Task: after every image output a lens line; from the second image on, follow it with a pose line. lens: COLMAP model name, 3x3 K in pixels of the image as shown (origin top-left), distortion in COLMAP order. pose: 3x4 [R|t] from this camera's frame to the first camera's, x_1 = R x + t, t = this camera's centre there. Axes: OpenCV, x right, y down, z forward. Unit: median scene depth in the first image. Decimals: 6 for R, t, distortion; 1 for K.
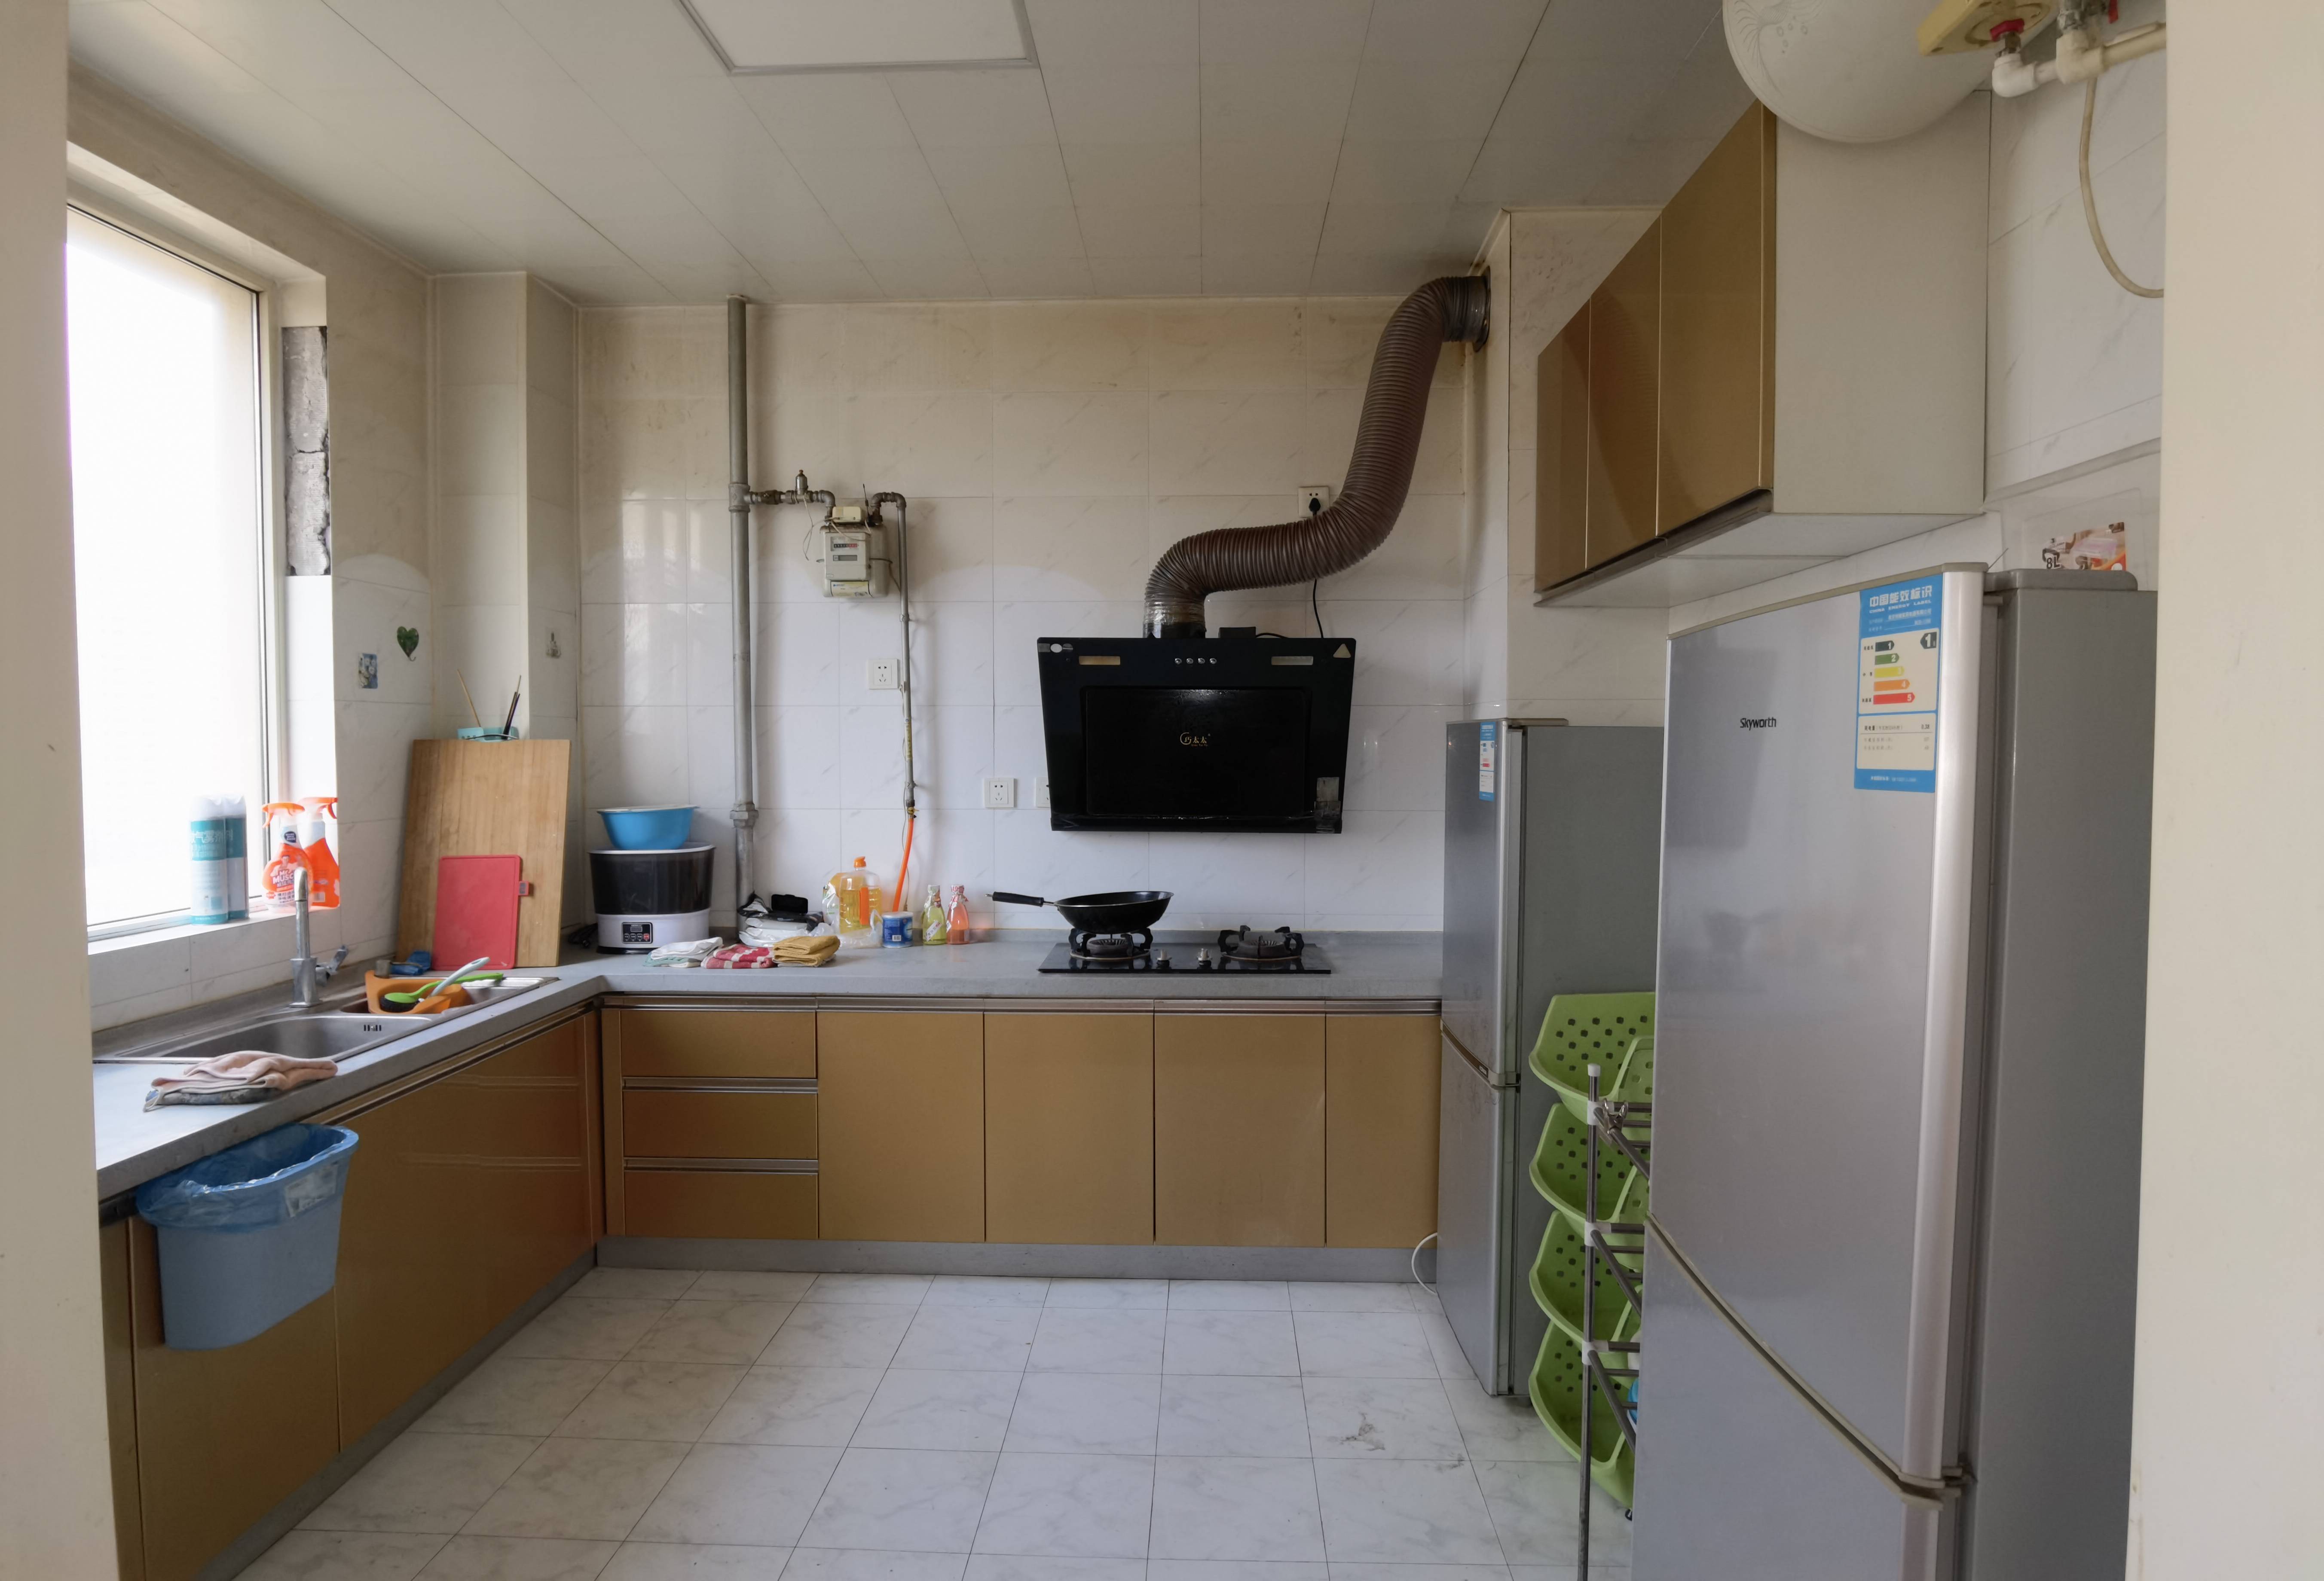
lens RADIAL K [[1210.0, 0, 1155.5], [0, 1210.0, 790.2], [0, 0, 1]] dist [-0.024889, -0.001633]
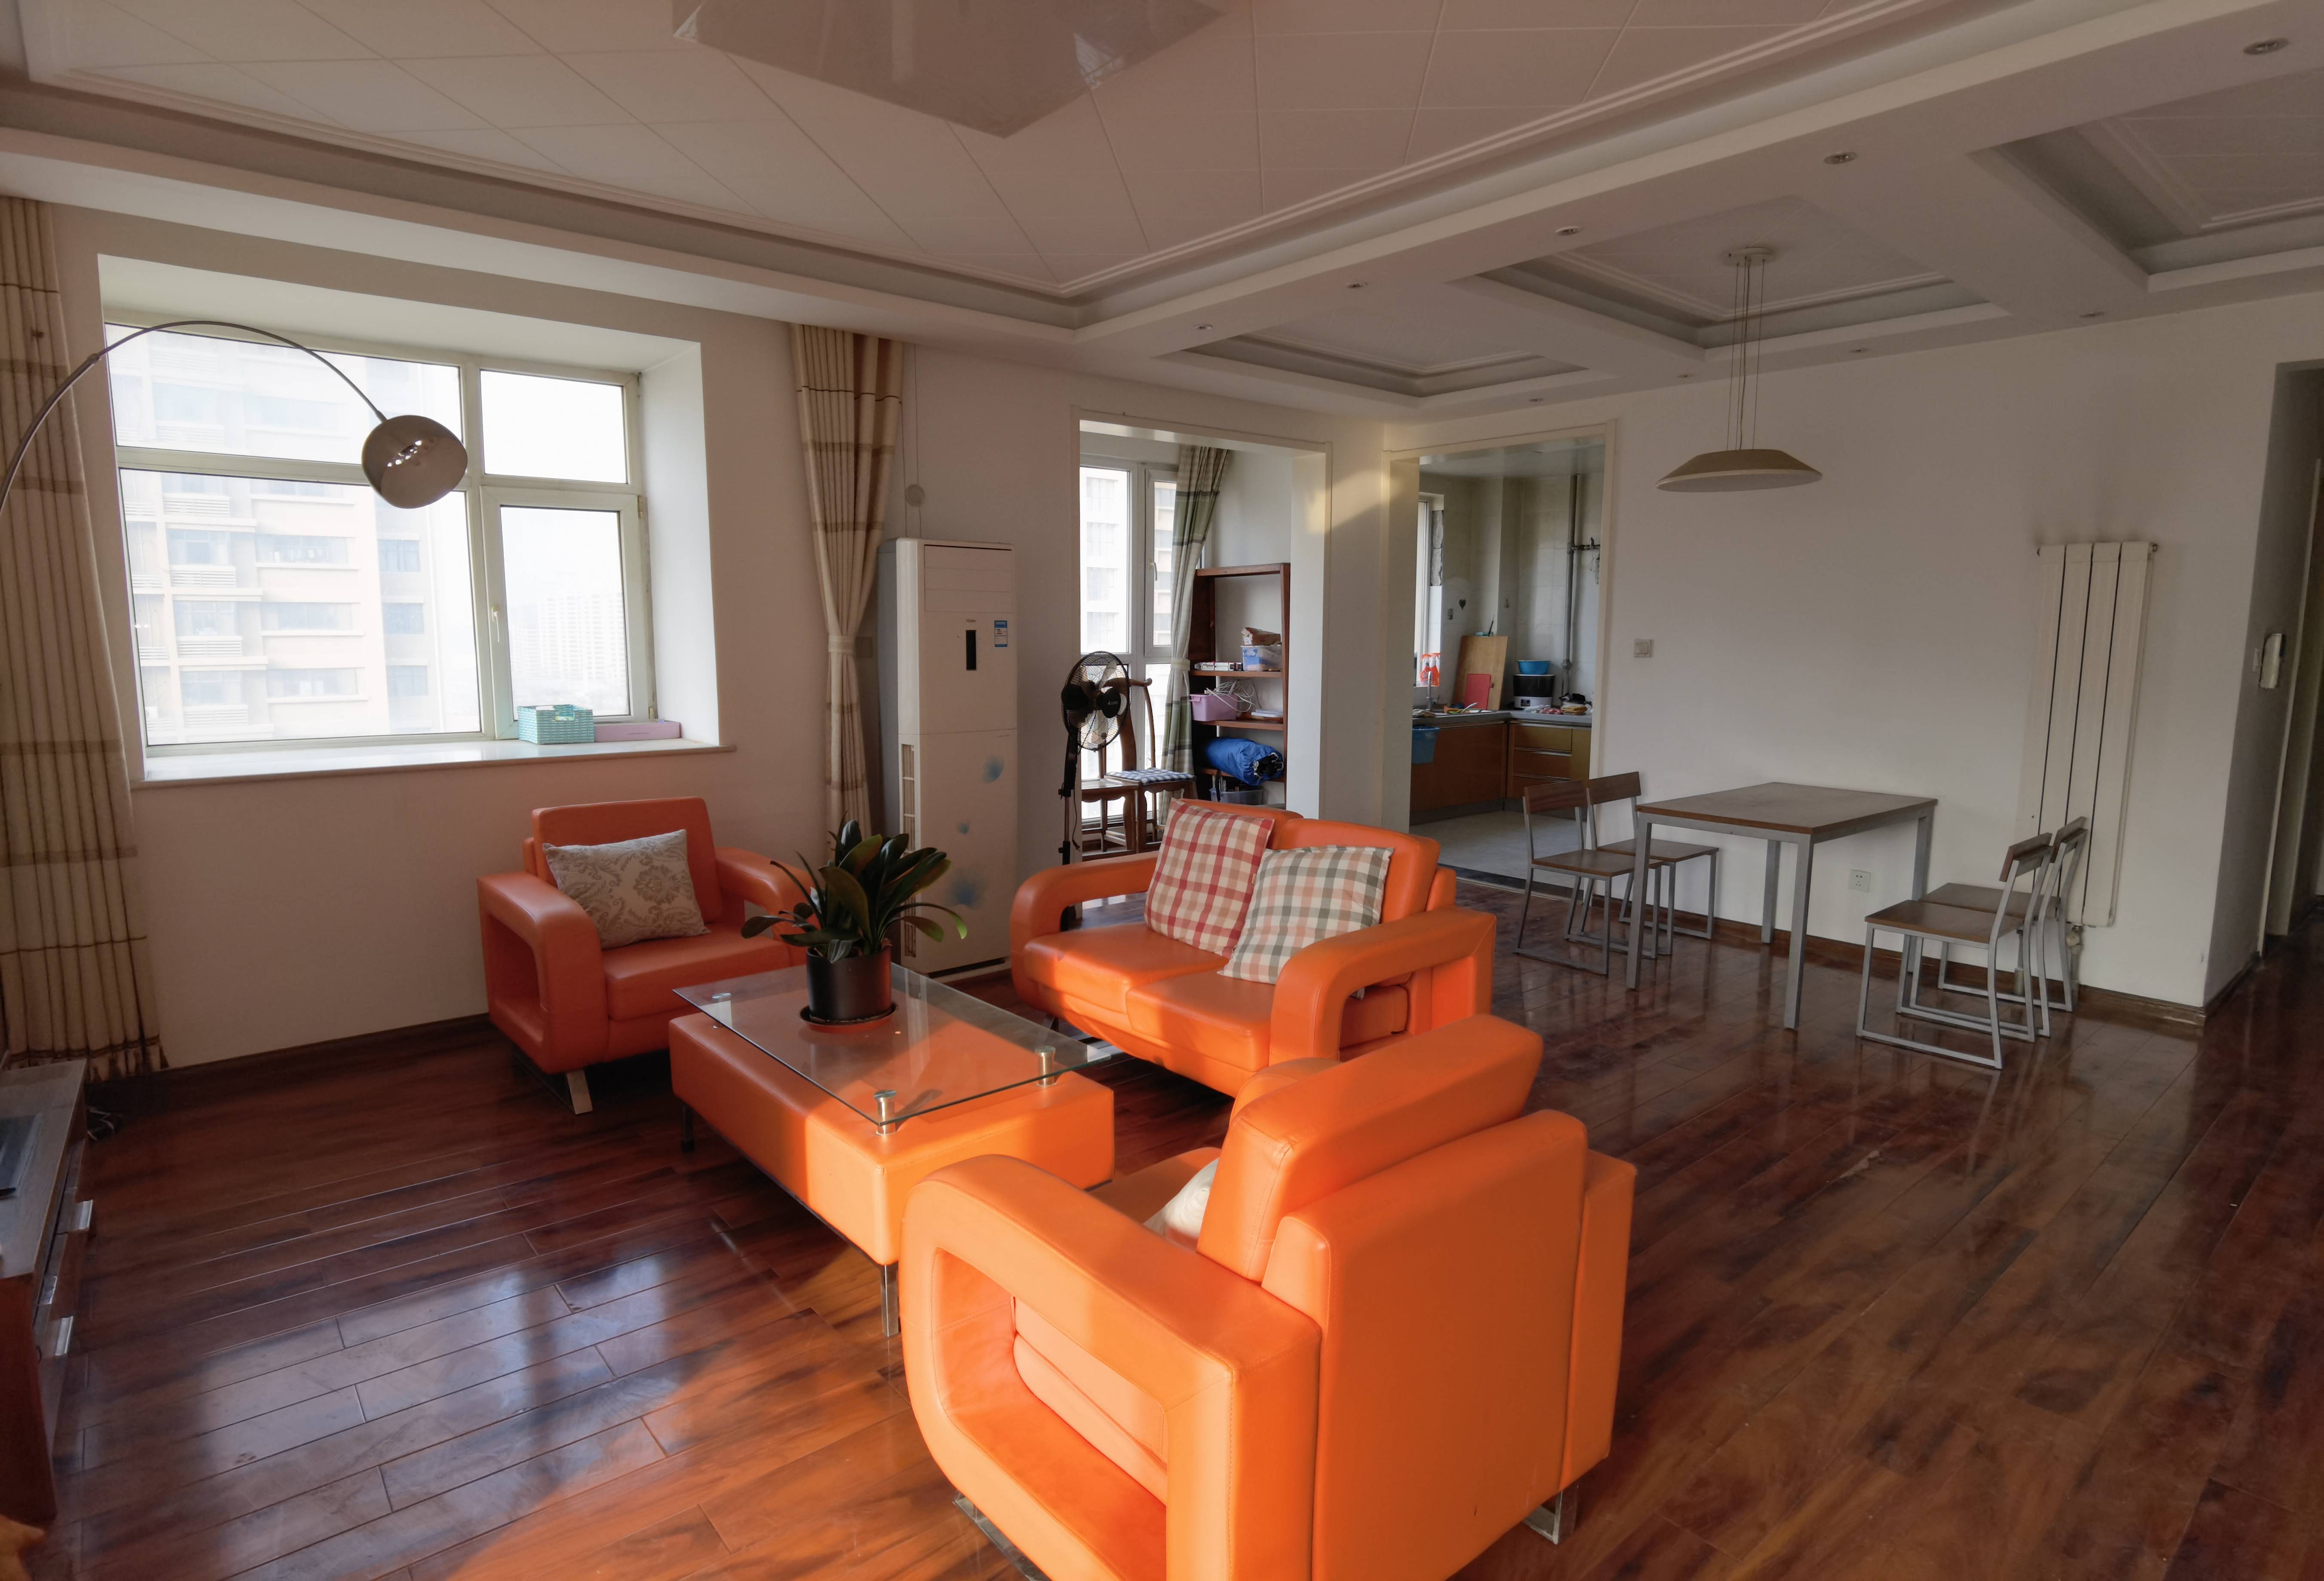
lens RADIAL K [[1210.0, 0, 1155.1], [0, 1210.0, 791.1], [0, 0, 1]] dist [-0.024889, -0.001633]
pose [[0.669118, 0.101150, -0.736241, 1.173803], [-0.031572, 0.993669, 0.107824, 0.044631], [0.742485, -0.048902, 0.668075, -1.675147]]
